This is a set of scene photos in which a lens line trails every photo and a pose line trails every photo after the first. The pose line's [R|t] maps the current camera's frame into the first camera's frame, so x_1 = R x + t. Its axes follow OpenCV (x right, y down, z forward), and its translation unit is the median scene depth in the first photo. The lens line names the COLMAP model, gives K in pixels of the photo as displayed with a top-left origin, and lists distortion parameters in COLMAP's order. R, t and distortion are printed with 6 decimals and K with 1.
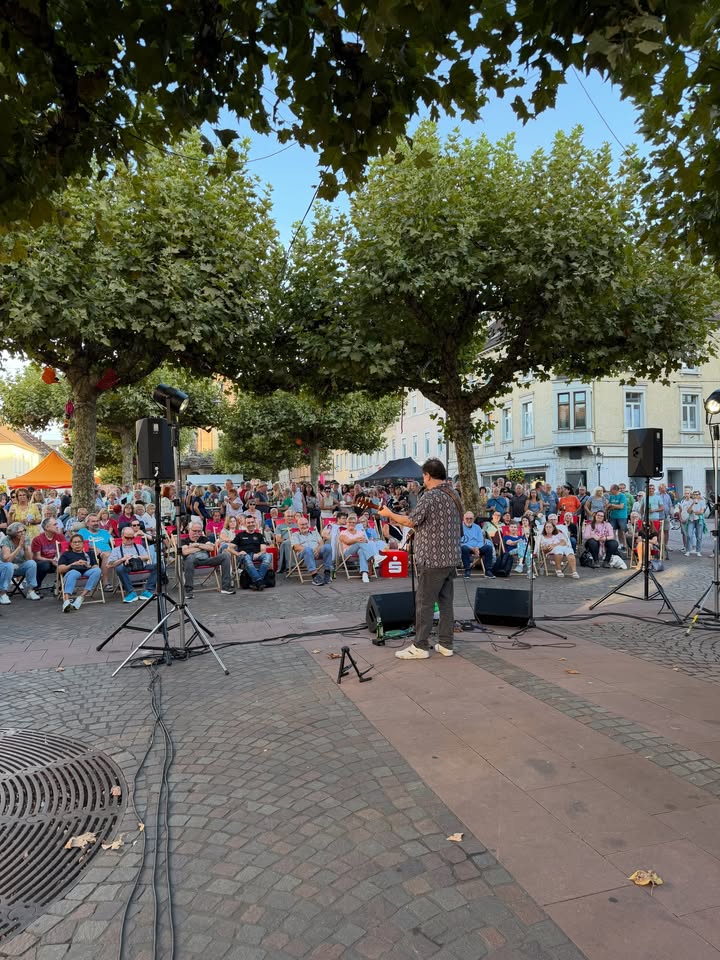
lens RADIAL K [[712.0, 0, 360.0], [0, 712.0, 480.0], [0, 0, 1]] dist [0.131107, -0.268444]
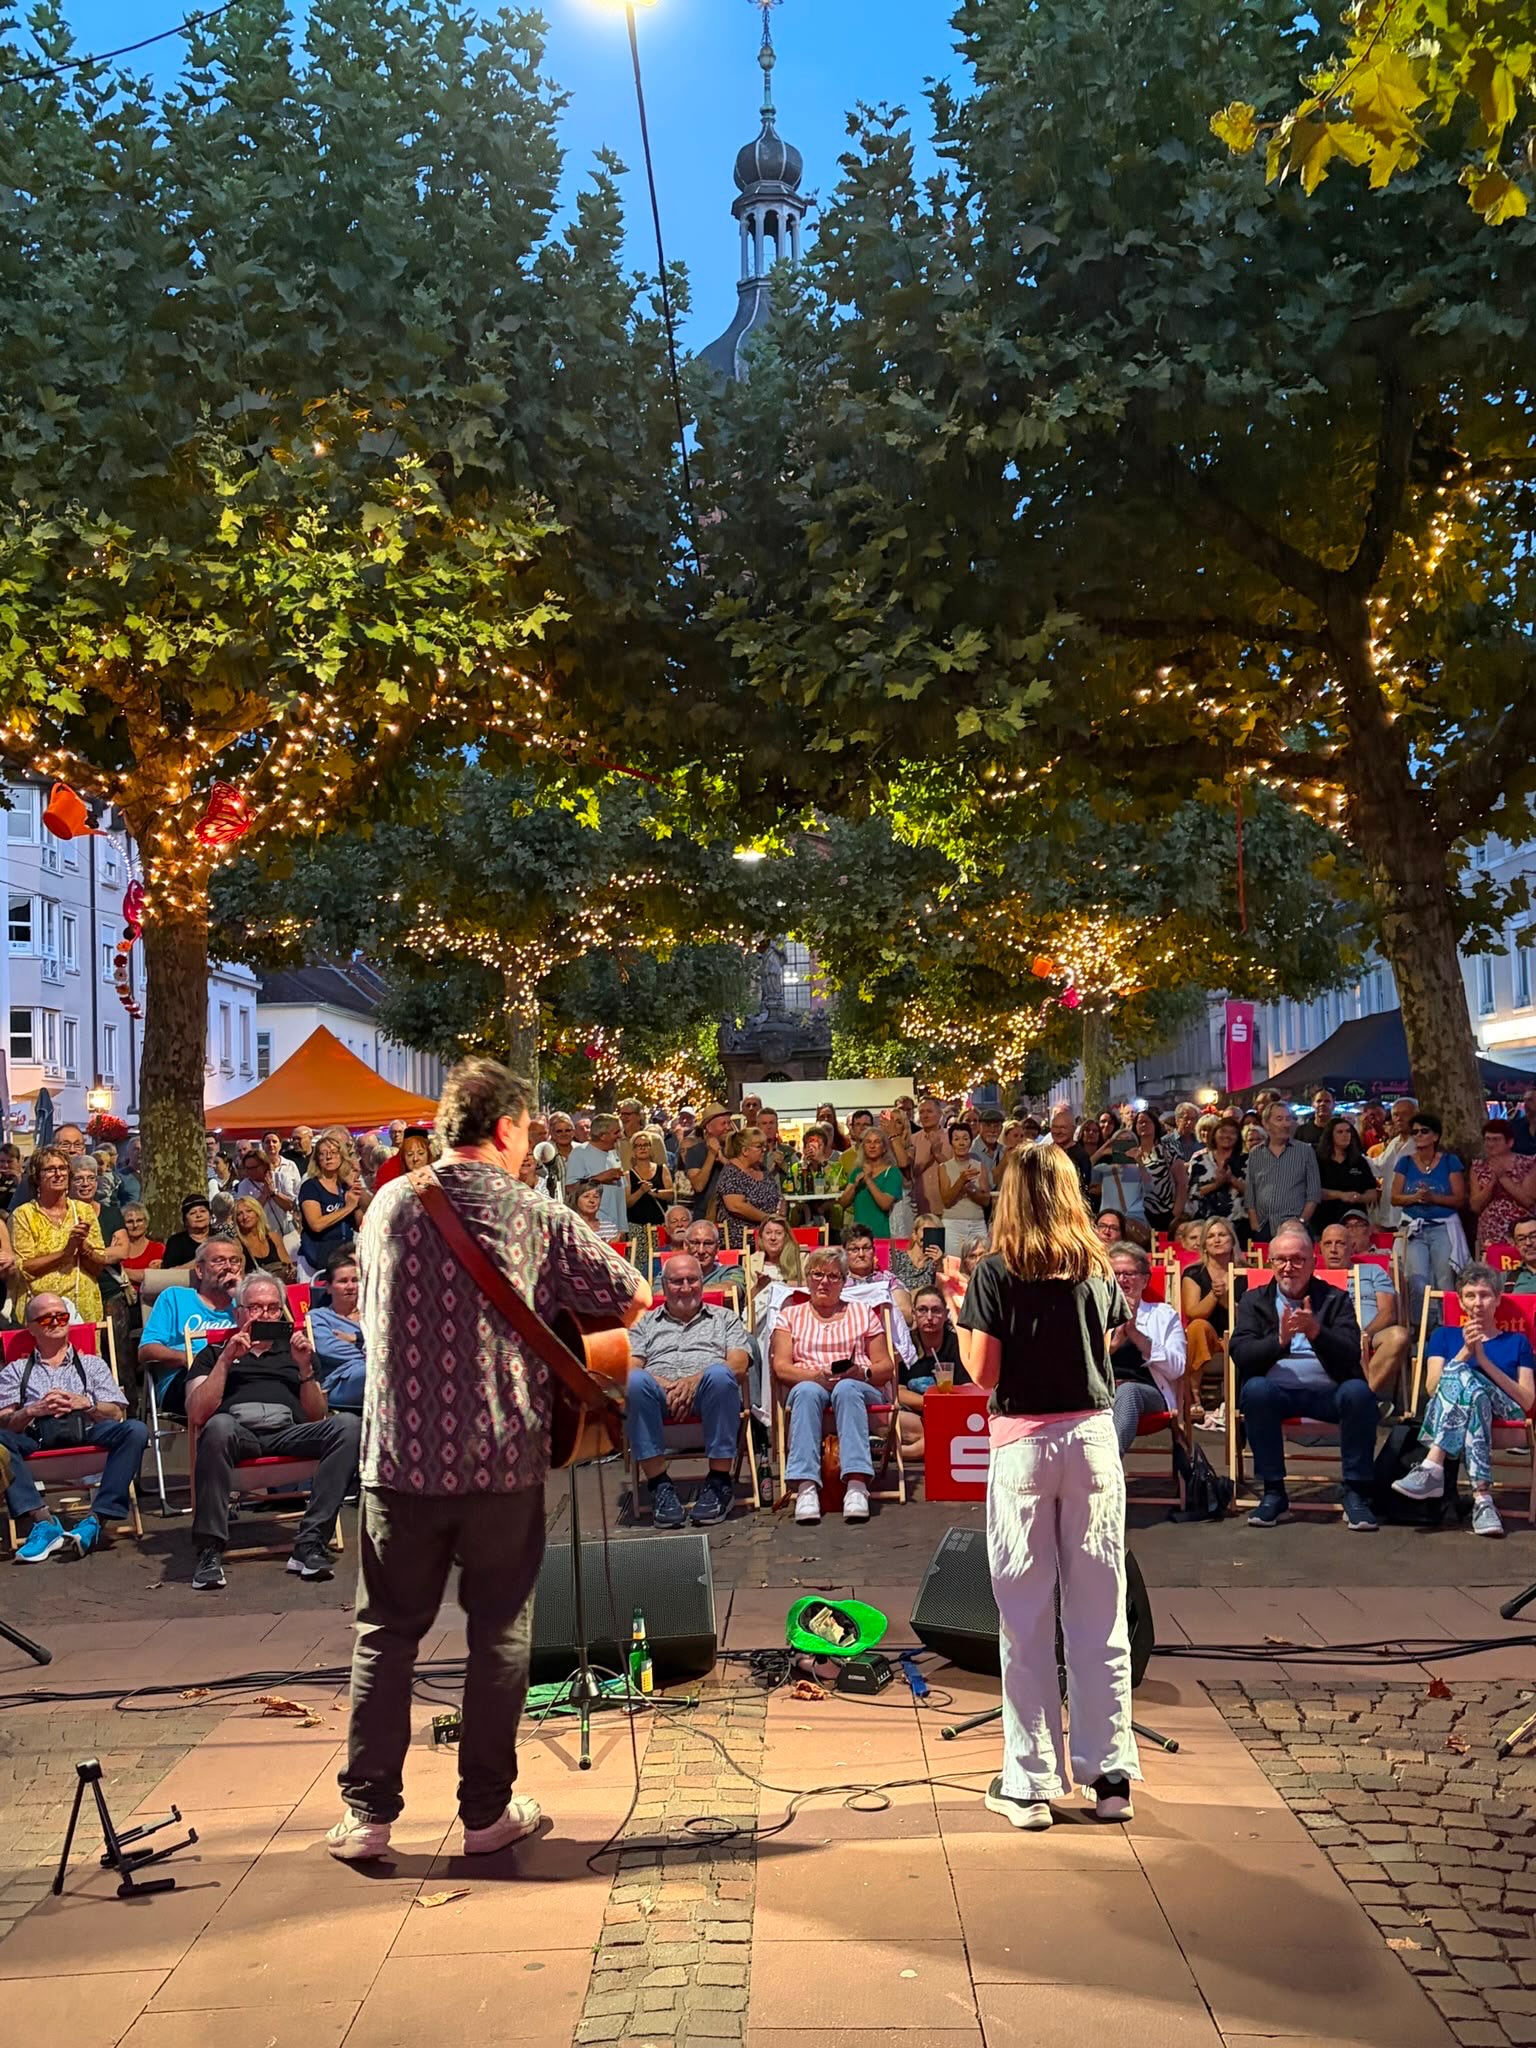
lens RADIAL K [[2267.7, 0, 768.0], [0, 2267.7, 1024.0], [0, 0, 1]] dist [0.015007, -0.019234]
pose [[0.951917, -0.032825, -0.304593, 0.232220], [0.024531, 0.999218, -0.031019, -0.007208], [0.305373, 0.022055, 0.951977, 0.113248]]
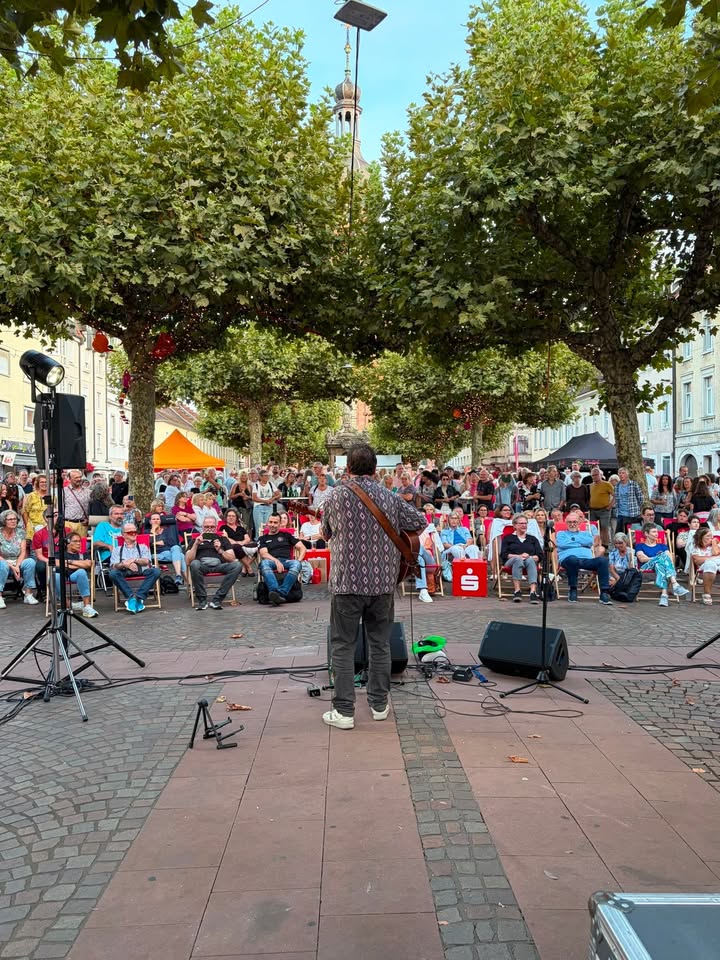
lens RADIAL K [[877.6, 0, 360.0], [0, 877.6, 480.0], [0, 0, 1]] dist [0.022364, 0.005292]
pose [[0.962965, 0.004886, -0.269581, 0.175214], [0.001195, 0.999749, 0.022390, -0.005782], [0.269623, -0.021883, 0.962717, 0.082955]]
